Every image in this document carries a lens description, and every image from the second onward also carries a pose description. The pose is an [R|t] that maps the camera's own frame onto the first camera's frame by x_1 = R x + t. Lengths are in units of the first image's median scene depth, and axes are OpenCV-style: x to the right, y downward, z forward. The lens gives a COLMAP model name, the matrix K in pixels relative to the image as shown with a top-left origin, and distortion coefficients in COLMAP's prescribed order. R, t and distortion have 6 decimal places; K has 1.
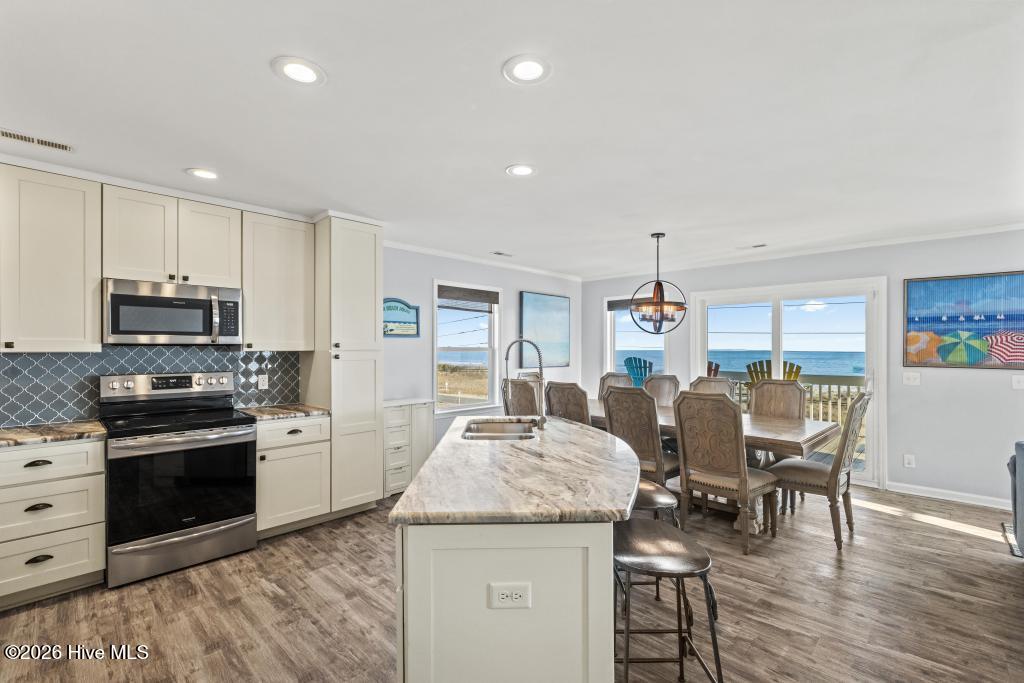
lens RADIAL K [[460.2, 0, 535.6], [0, 460.2, 346.6], [0, 0, 1]] dist [0.010640, 0.000526]
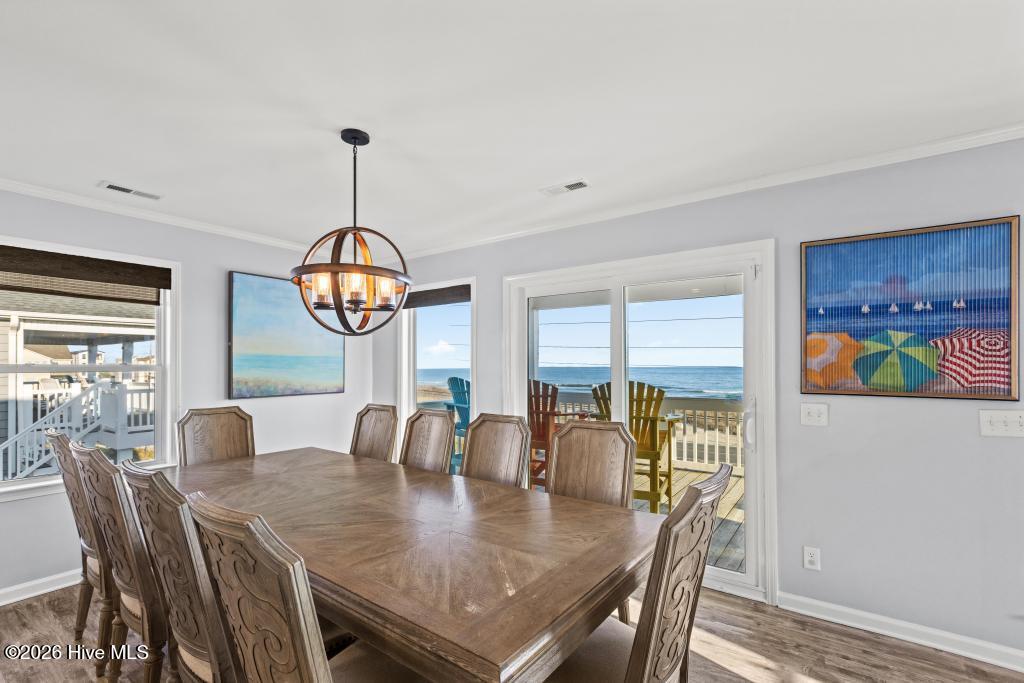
lens RADIAL K [[460.2, 0, 531.1], [0, 460.2, 360.3], [0, 0, 1]] dist [0.010640, 0.000526]
pose [[0.990121, -0.003450, 0.140173, 0.390722], [0.004446, 0.999967, -0.006798, 0.004055], [-0.140145, 0.007354, 0.990104, 0.490579]]
